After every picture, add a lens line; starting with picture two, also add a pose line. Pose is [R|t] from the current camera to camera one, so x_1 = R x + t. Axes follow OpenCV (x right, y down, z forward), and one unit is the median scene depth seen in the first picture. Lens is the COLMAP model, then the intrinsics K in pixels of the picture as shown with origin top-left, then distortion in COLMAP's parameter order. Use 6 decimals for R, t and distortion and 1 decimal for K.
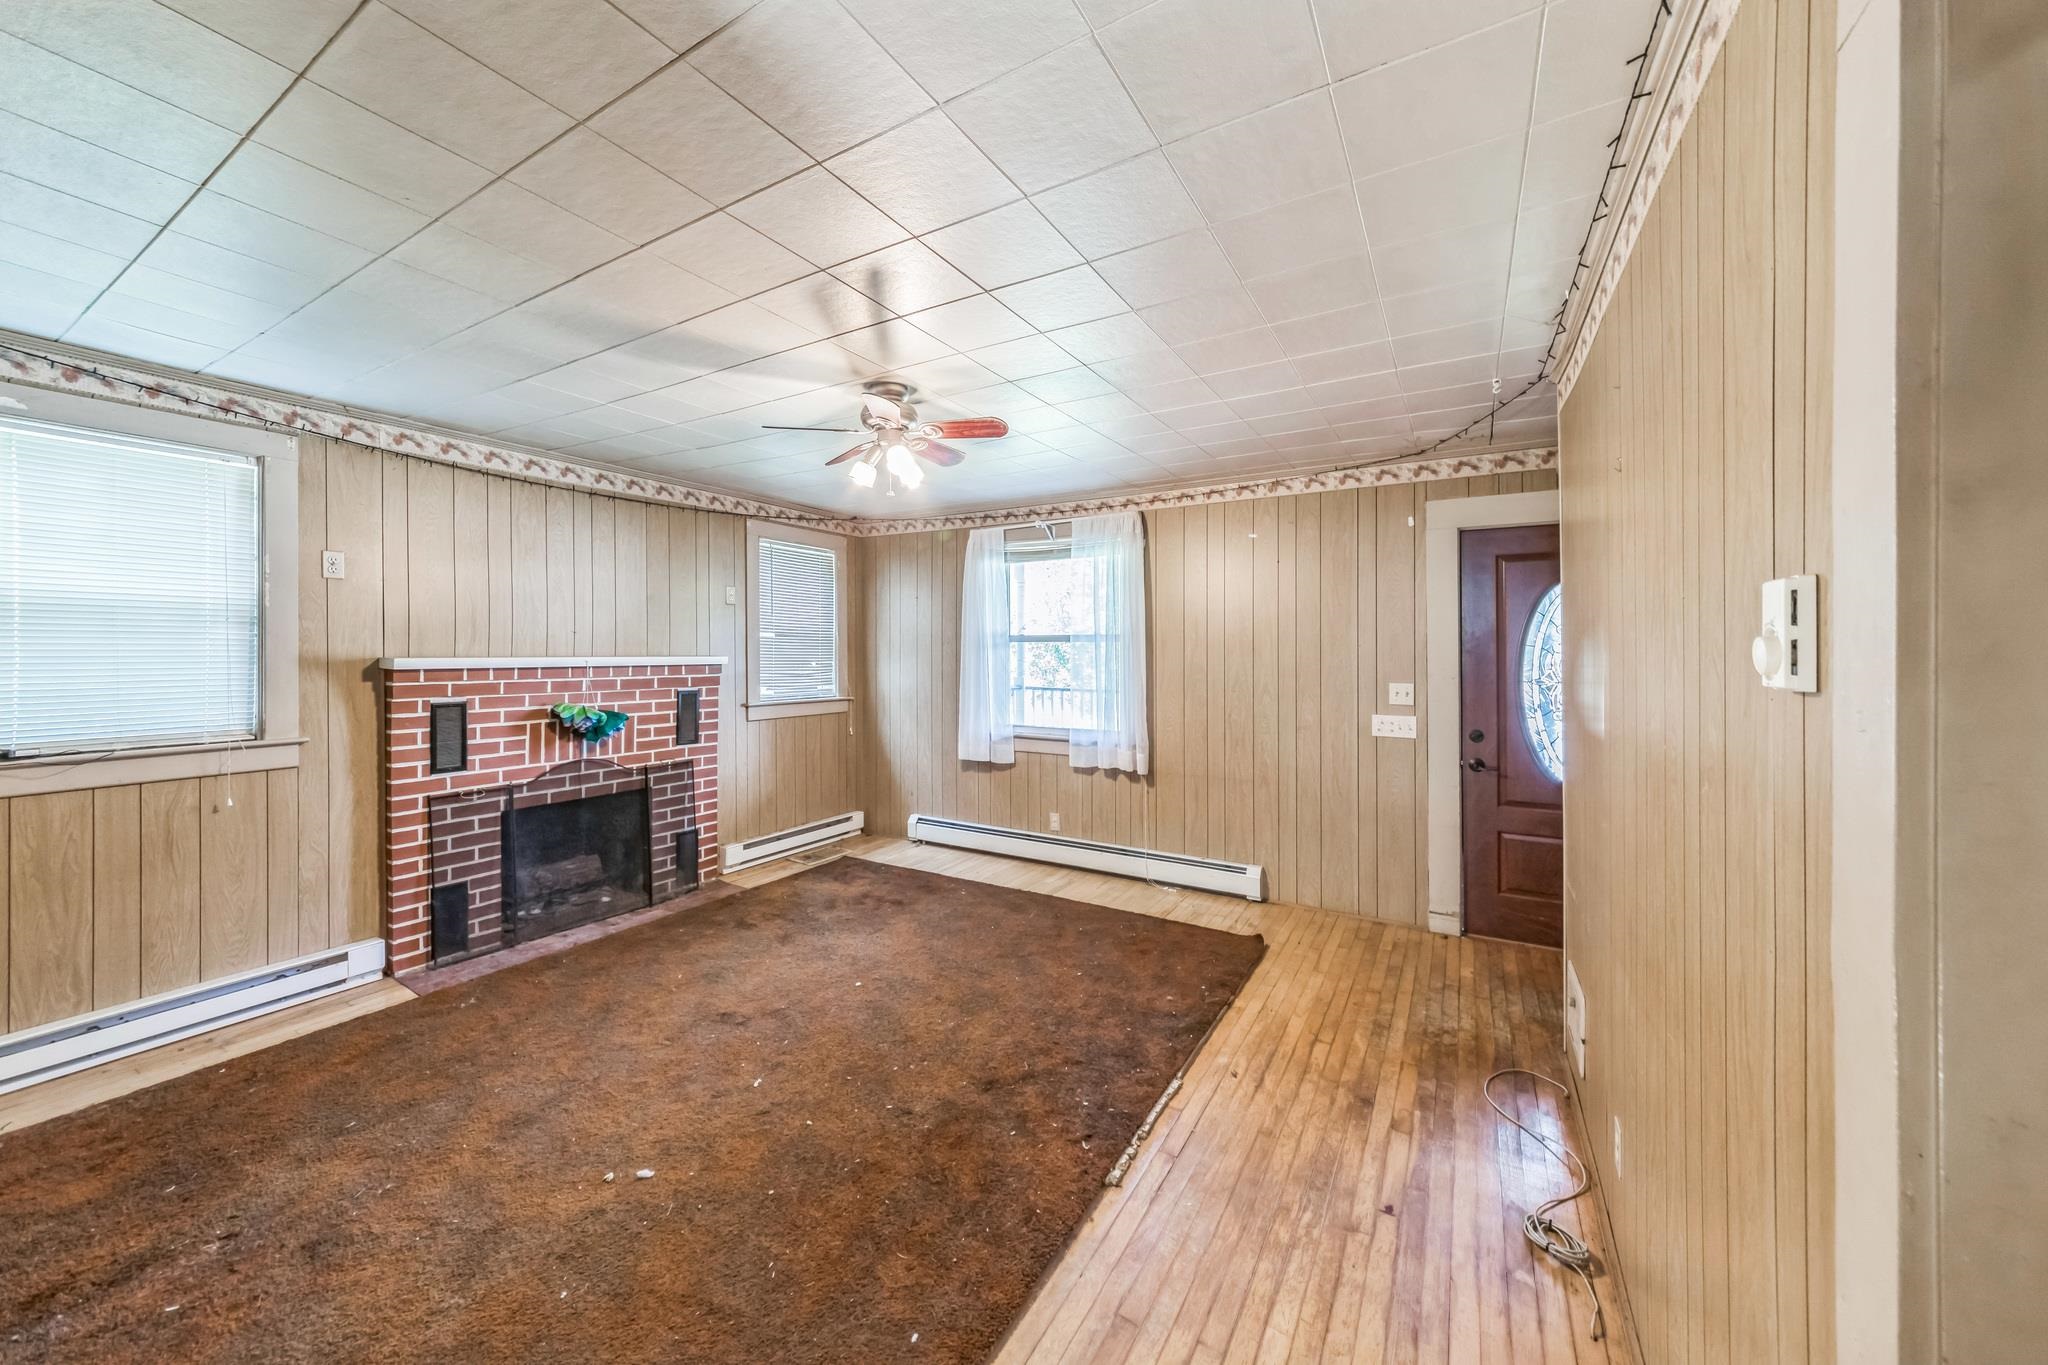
lens RADIAL K [[729.6, 0, 1024.9], [0, 729.6, 650.0], [0, 0, 1]] dist [0.011926, -0.000027]
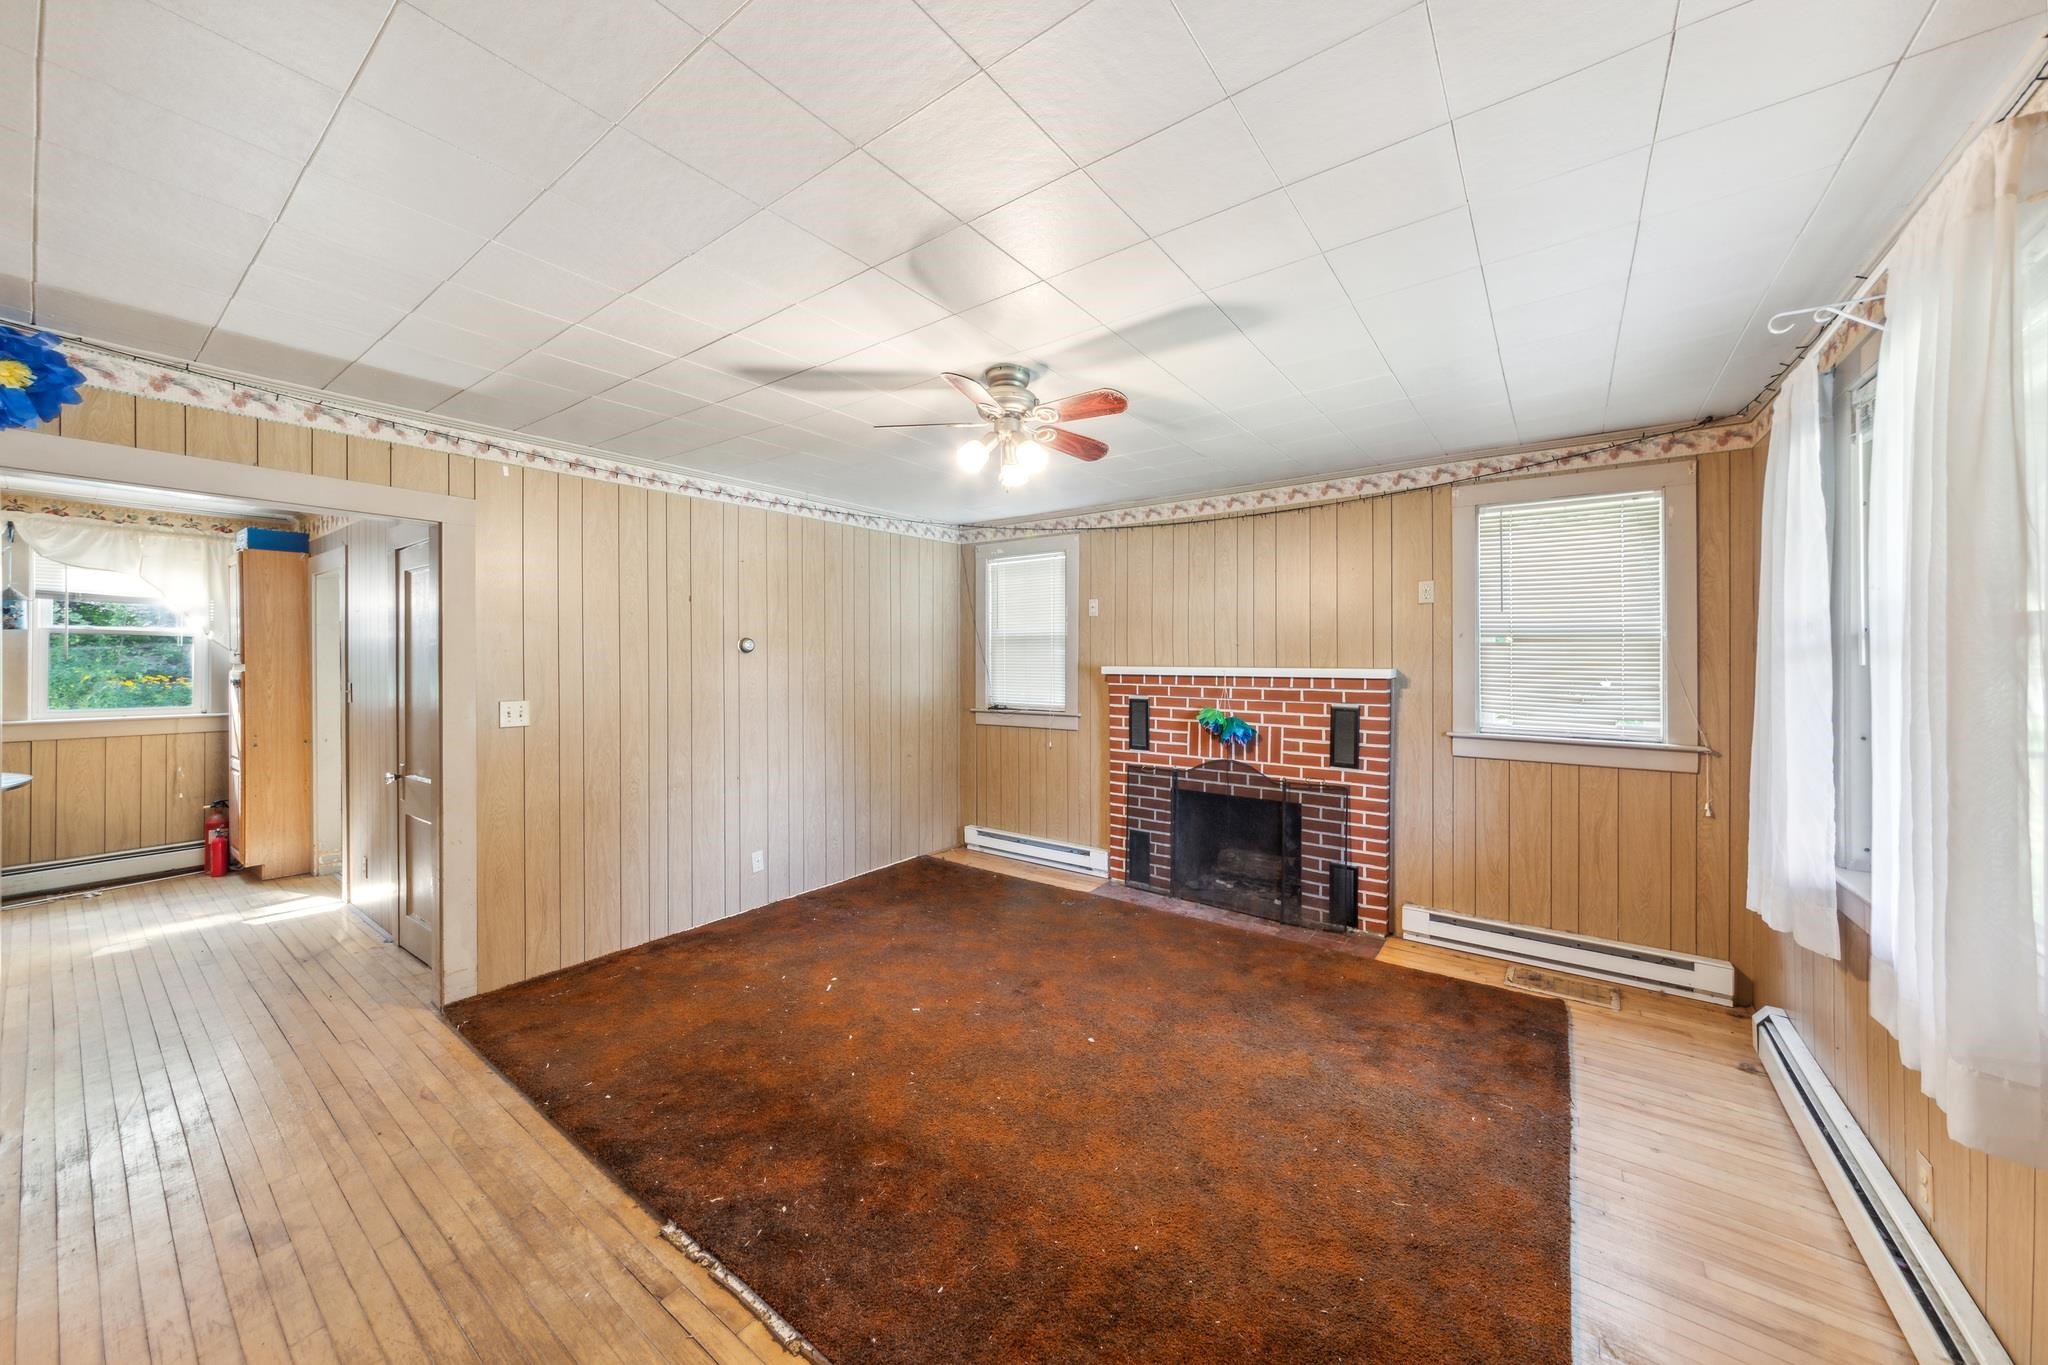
lens RADIAL K [[722.8, 0, 1024.8], [0, 722.8, 665.0], [0, 0, 1]] dist [-0.007332, -0.000035]
pose [[-0.092903, 0.002787, -0.995671, 0.510973], [-0.003457, 0.999989, 0.003122, 0.003636], [0.995669, 0.003732, -0.092893, 0.799173]]
